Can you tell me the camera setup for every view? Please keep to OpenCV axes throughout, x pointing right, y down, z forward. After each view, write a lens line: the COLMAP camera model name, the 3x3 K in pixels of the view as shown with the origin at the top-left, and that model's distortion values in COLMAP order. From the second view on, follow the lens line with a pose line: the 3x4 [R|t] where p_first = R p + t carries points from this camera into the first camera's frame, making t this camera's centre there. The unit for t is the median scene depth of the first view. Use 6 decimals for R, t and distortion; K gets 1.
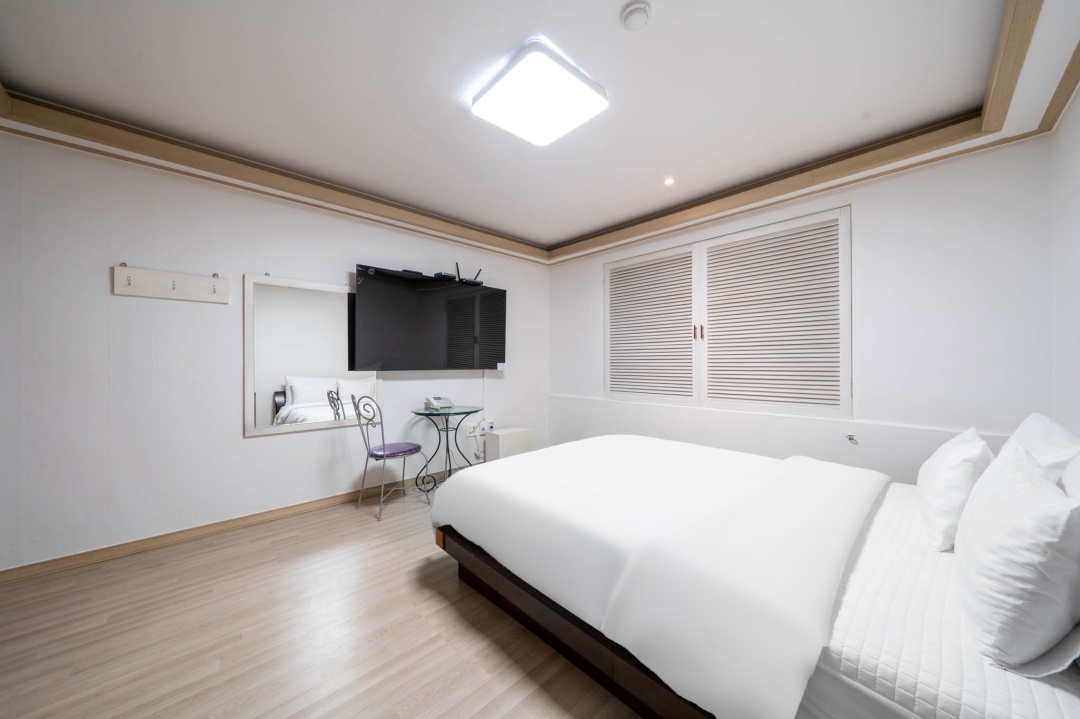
lens RADIAL K [[371.1, 0, 547.0], [0, 371.1, 362.1], [0, 0, 1]] dist [-0.000270, -0.000009]
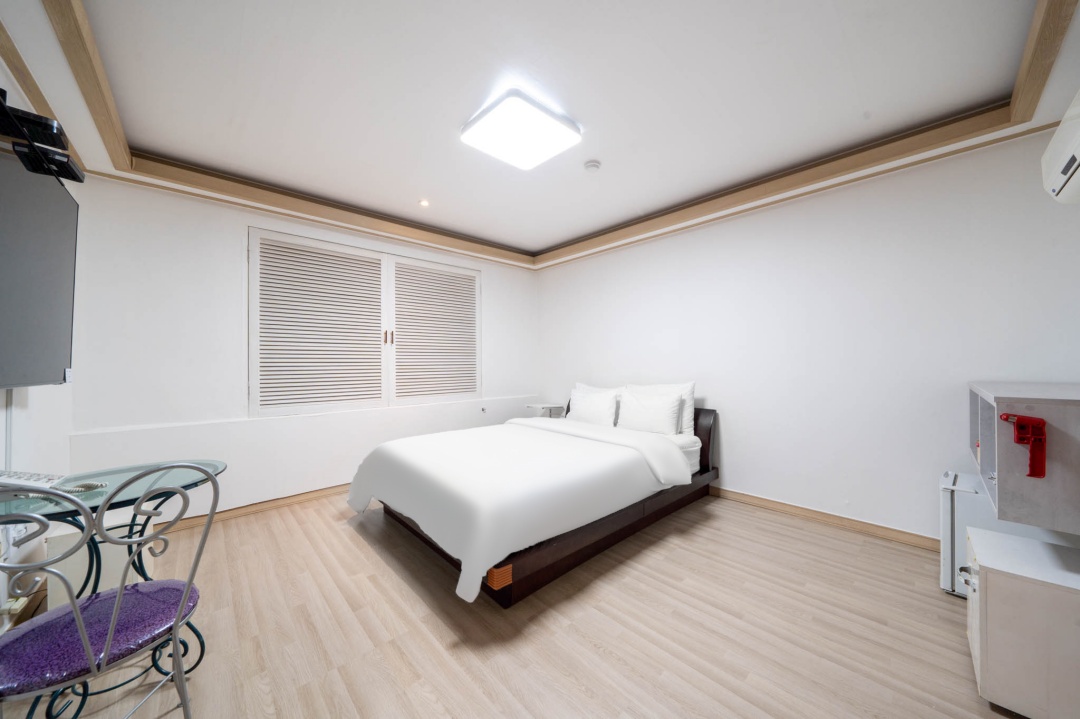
lens RADIAL K [[371.1, 0, 547.0], [0, 371.1, 362.1], [0, 0, 1]] dist [-0.000270, -0.000009]
pose [[0.011946, 0.008352, 0.999894, -0.679226], [0.008297, 0.999930, -0.008451, 0.004192], [-0.999894, 0.008397, 0.011876, 0.540227]]
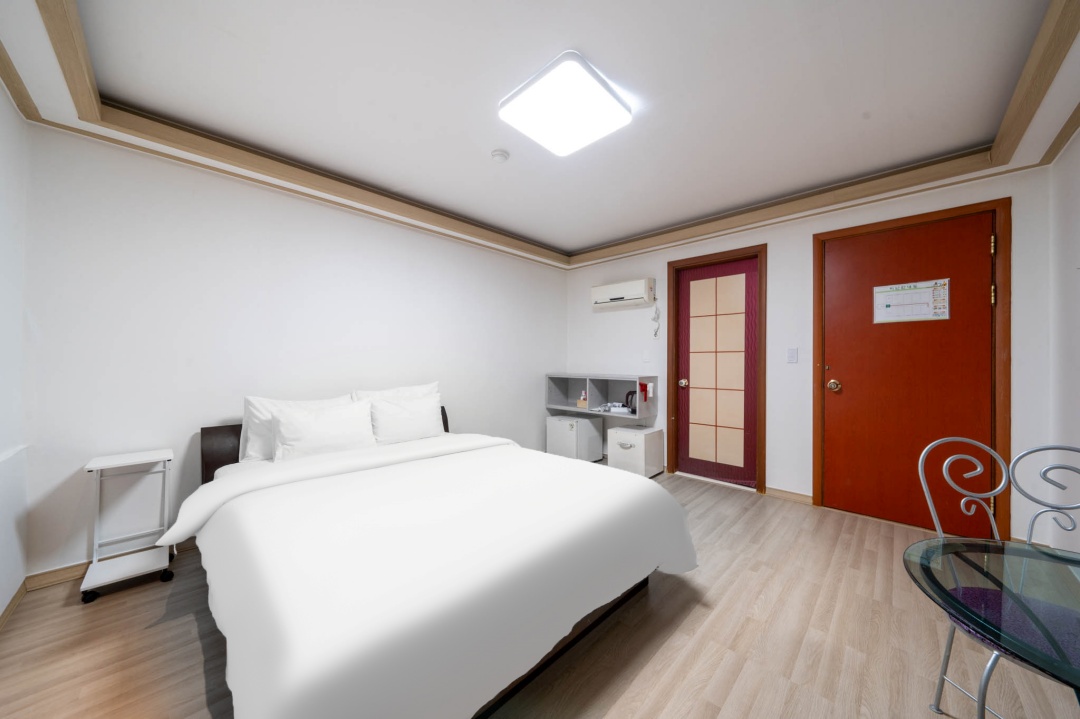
lens RADIAL K [[370.5, 0, 540.0], [0, 370.5, 359.5], [0, 0, 1]] dist [-0.000267, 0.000005]
pose [[-0.999568, -0.001037, -0.029356, 0.048728], [-0.001087, 0.999998, 0.001666, -0.010976], [0.029355, 0.001697, -0.999568, 1.204945]]
